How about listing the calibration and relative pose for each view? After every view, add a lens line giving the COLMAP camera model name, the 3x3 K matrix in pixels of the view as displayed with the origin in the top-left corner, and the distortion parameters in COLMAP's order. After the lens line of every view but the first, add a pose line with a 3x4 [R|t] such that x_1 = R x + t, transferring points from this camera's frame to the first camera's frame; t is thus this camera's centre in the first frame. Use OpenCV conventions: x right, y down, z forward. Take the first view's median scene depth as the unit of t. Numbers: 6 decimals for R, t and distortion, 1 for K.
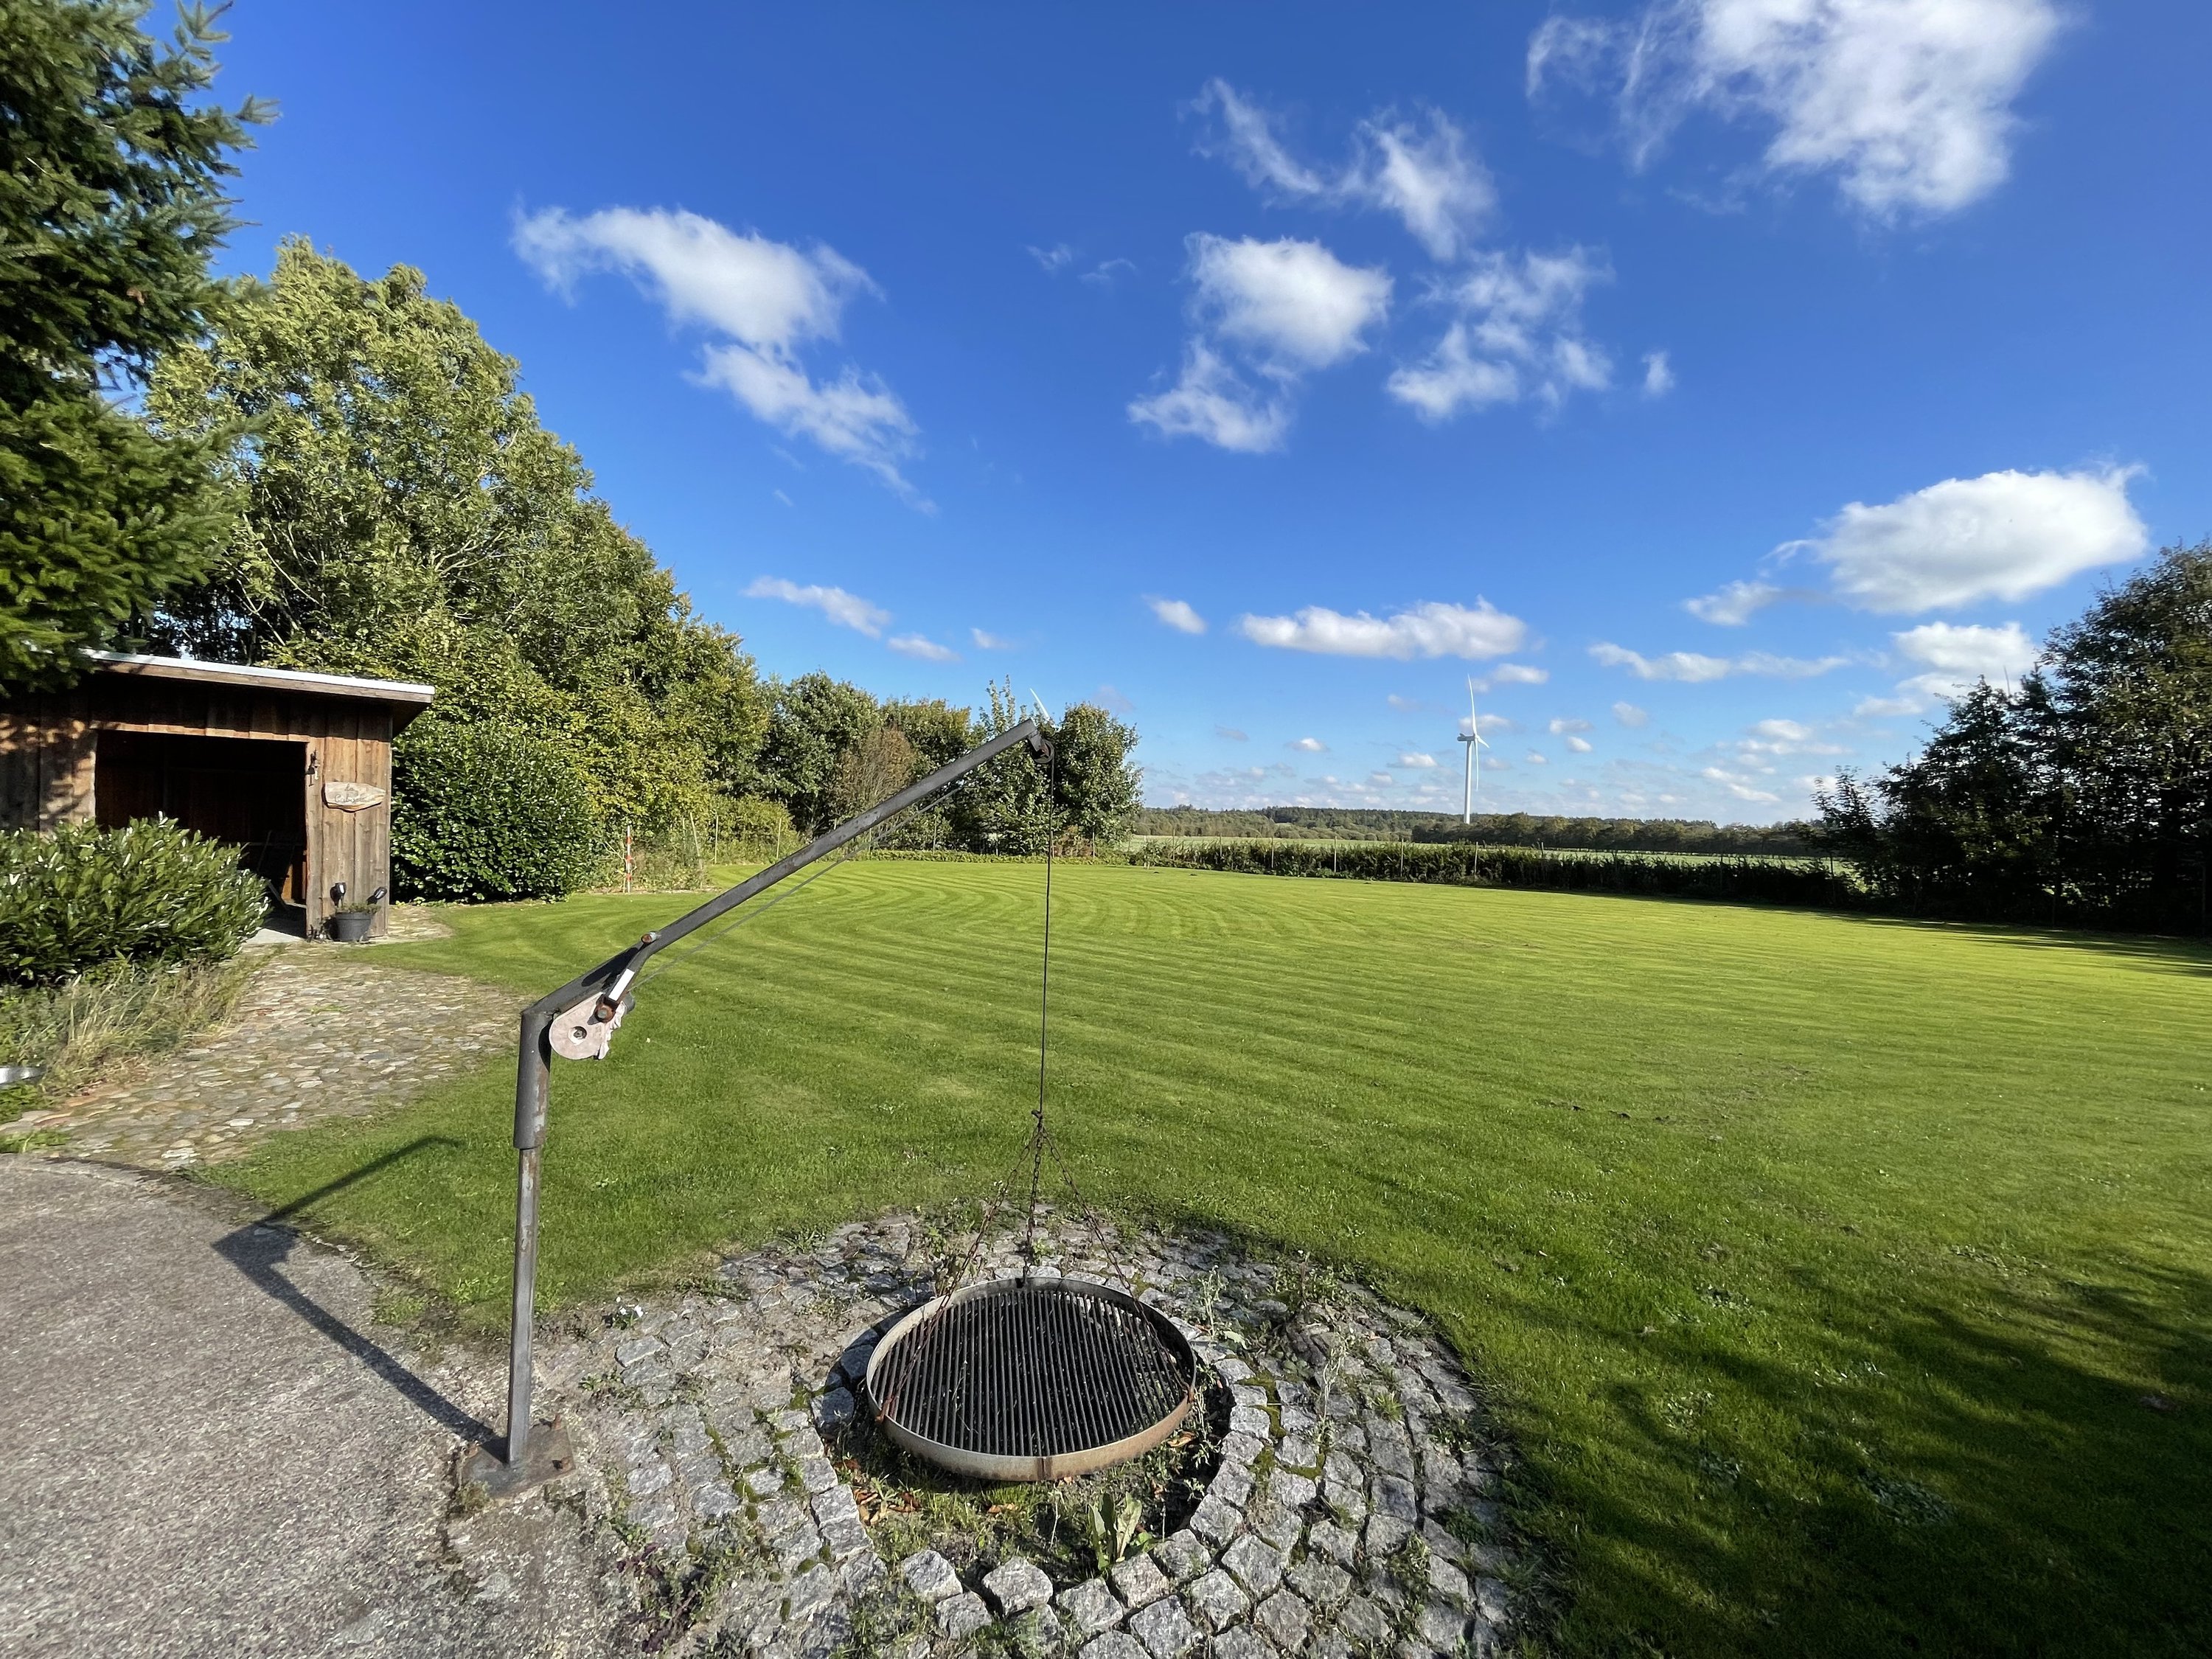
lens RADIAL K [[877.1, 0, 1023.5], [0, 877.1, 839.0], [0, 0, 1]] dist [0.000649, 0.000007]
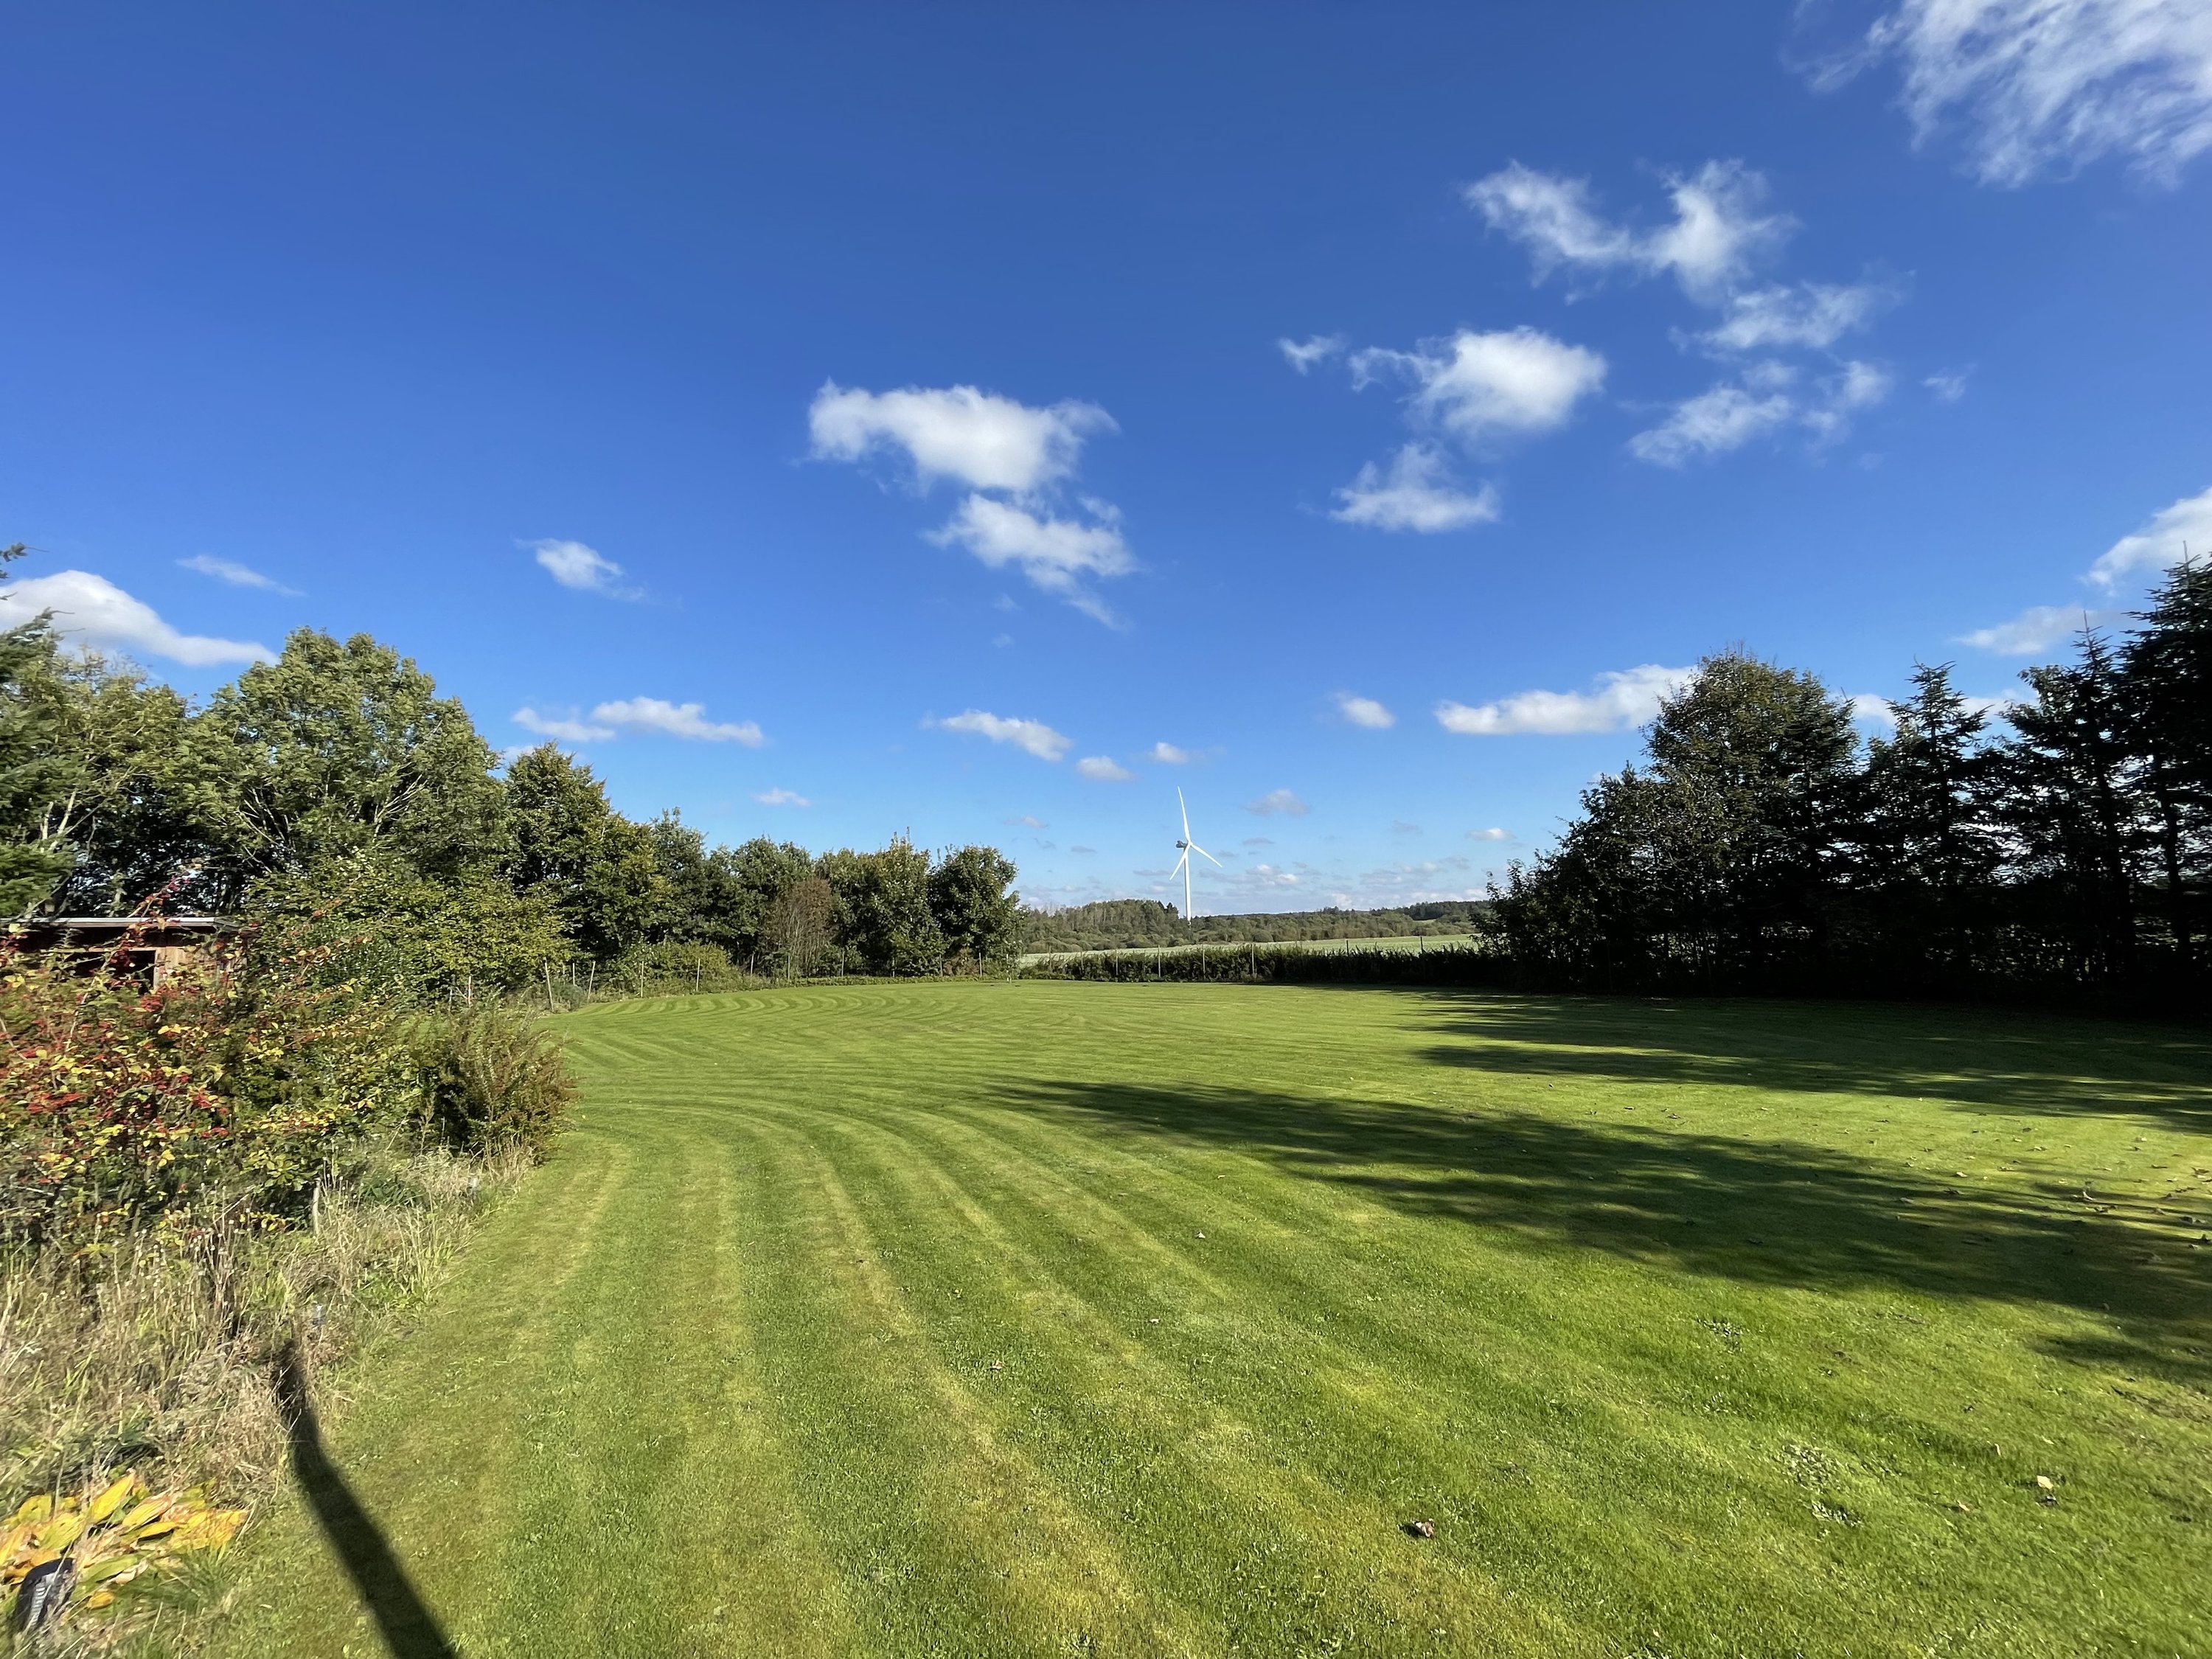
lens RADIAL K [[893.5, 0, 1106.0], [0, 893.5, 829.5], [0, 0, 1]] dist [-0.001419, -0.000052]
pose [[0.983454, -0.081202, -0.161937, 0.467562], [0.058335, 0.988249, -0.141280, 0.007993], [0.171507, 0.129496, 0.976635, -0.175357]]
